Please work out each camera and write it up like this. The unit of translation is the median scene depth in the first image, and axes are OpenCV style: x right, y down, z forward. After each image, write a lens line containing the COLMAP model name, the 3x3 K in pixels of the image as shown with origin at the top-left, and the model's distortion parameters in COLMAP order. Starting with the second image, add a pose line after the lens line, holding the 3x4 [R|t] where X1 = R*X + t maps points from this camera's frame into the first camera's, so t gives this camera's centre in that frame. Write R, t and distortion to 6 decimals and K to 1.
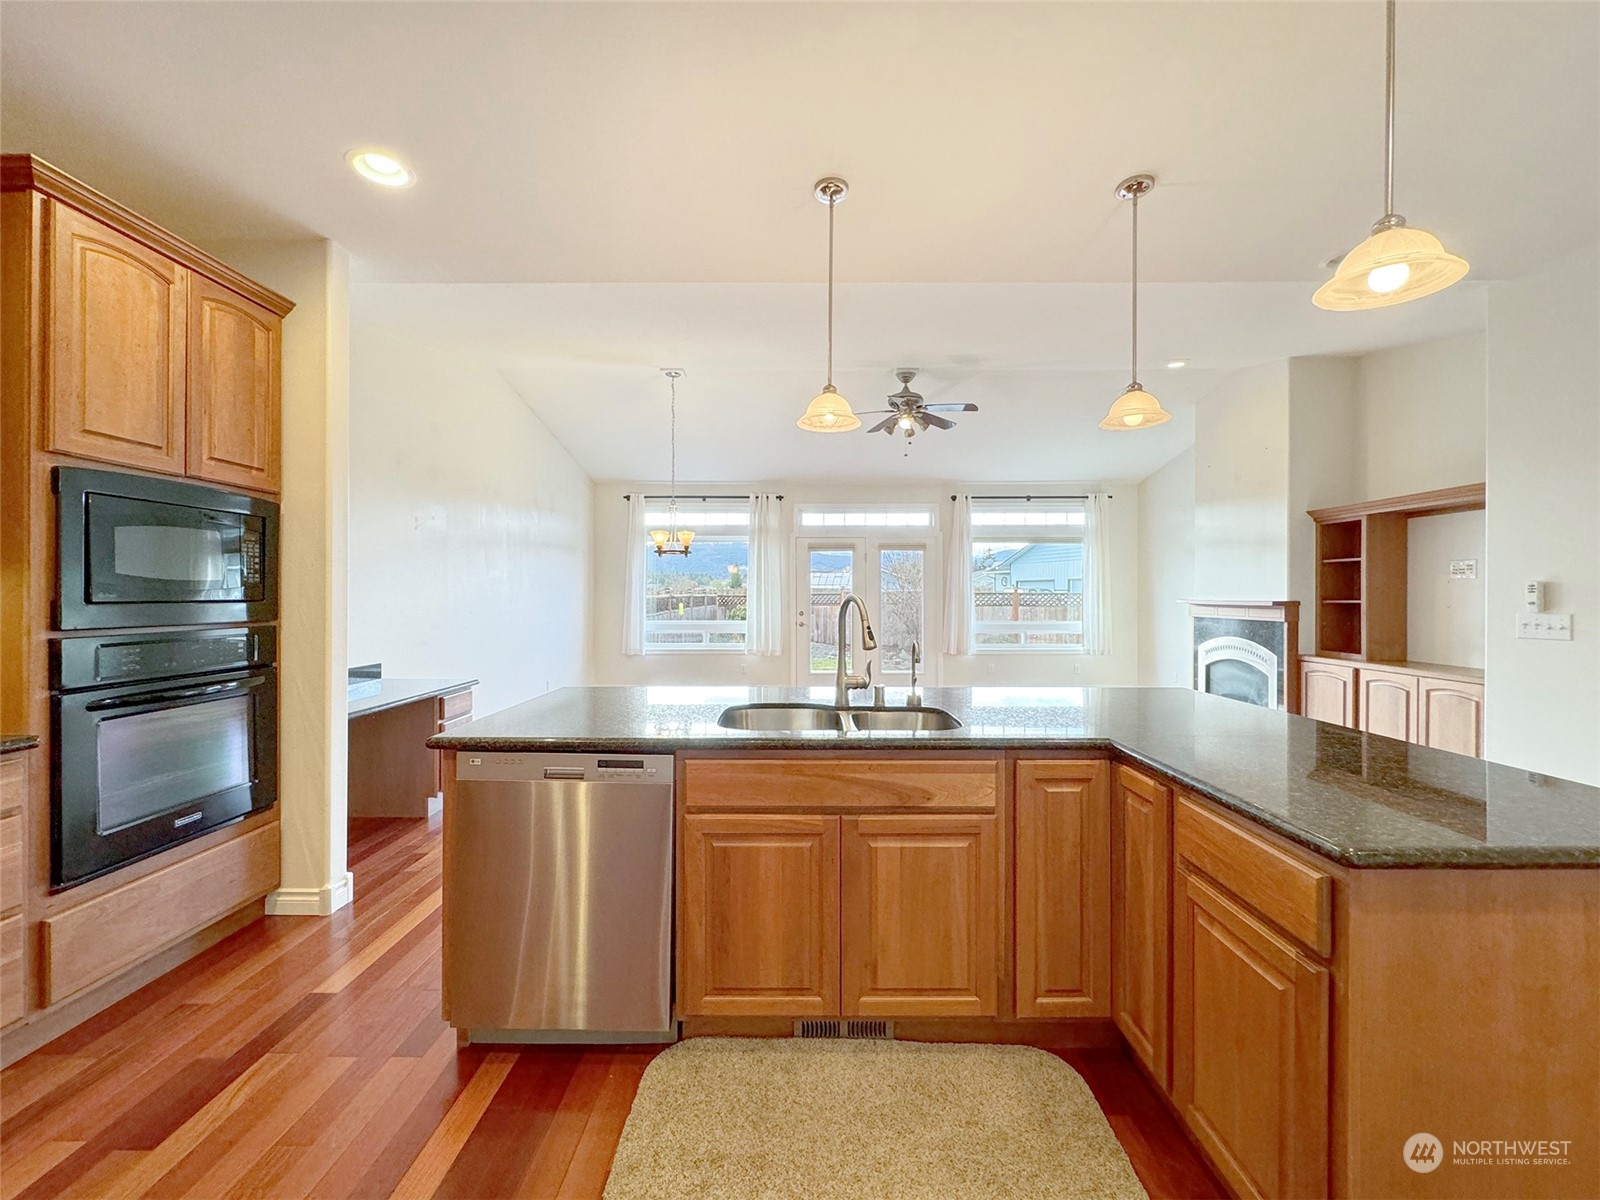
lens RADIAL K [[656.8, 0, 800.0], [0, 656.8, 600.0], [0, 0, 1]] dist [0.000429, 0.000018]
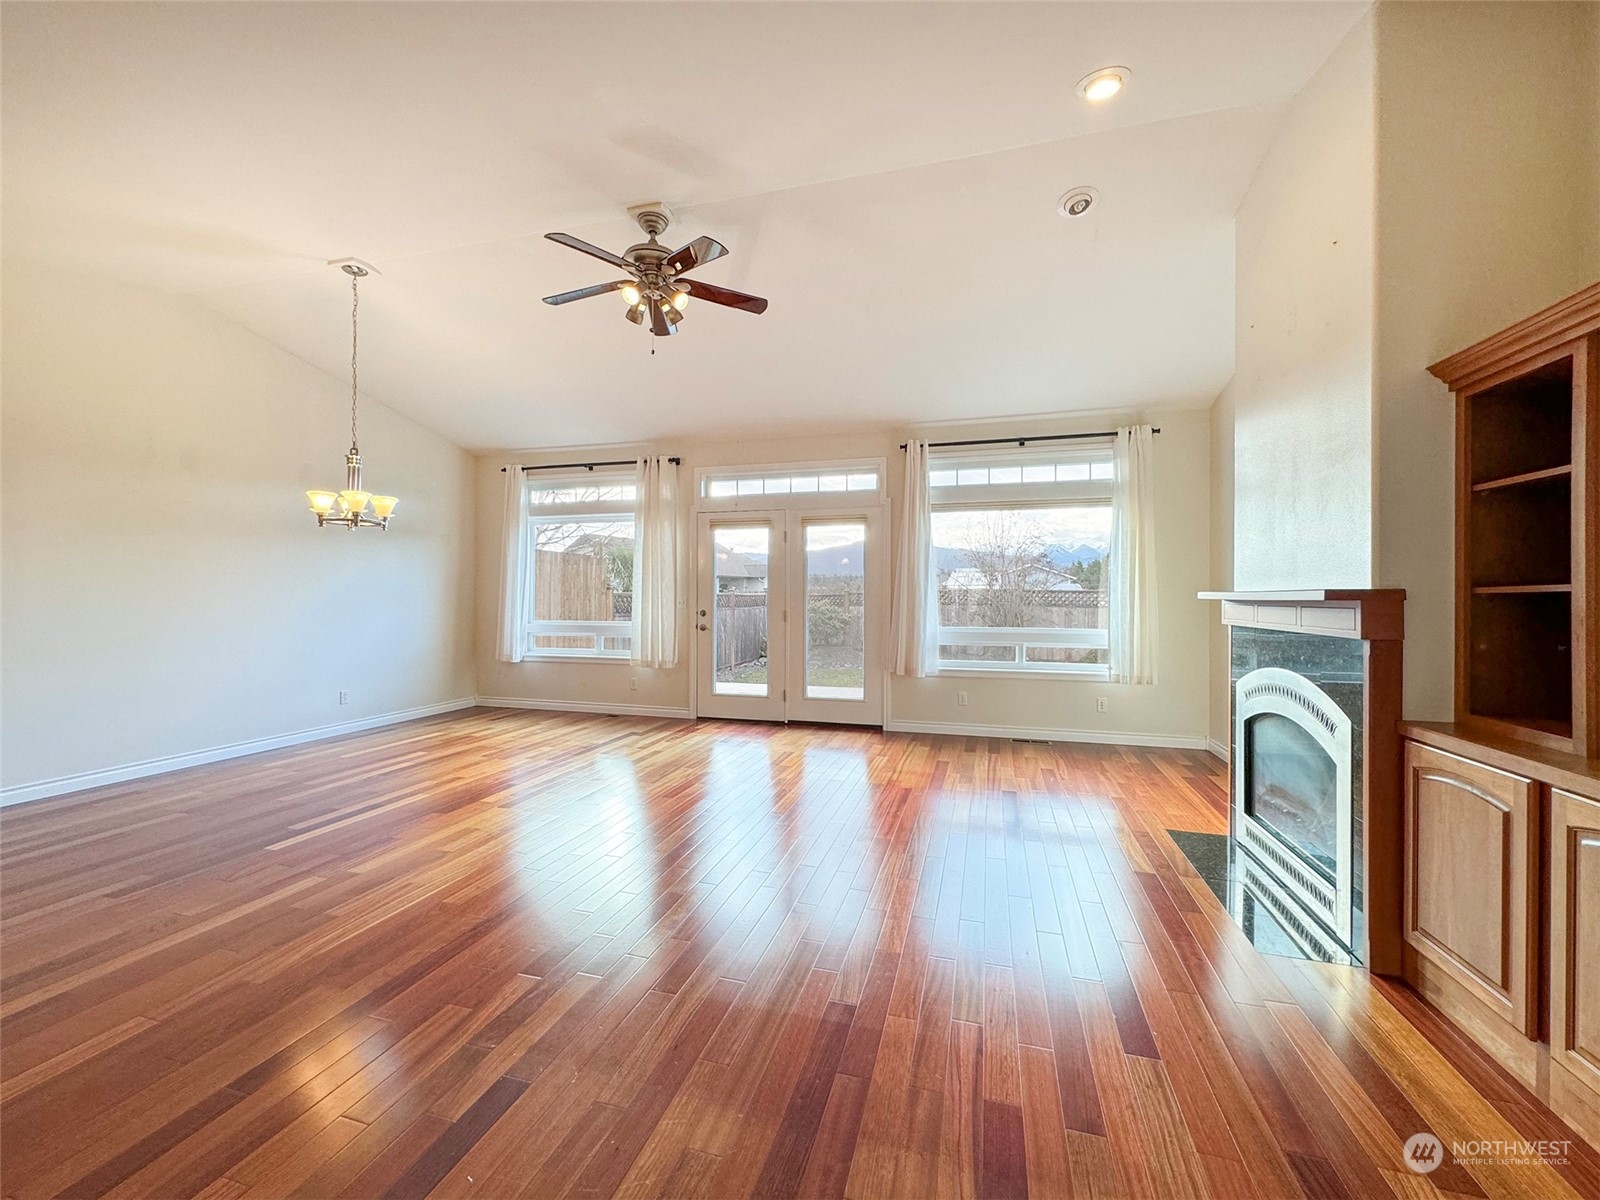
lens RADIAL K [[651.9, 0, 794.4], [0, 651.9, 595.6], [0, 0, 1]] dist [-0.000747, 0.000092]
pose [[0.963367, 0.001602, -0.268181, 0.417232], [-0.004001, 0.999957, -0.008399, 0.008769], [0.268156, 0.009164, 0.963332, 0.421518]]
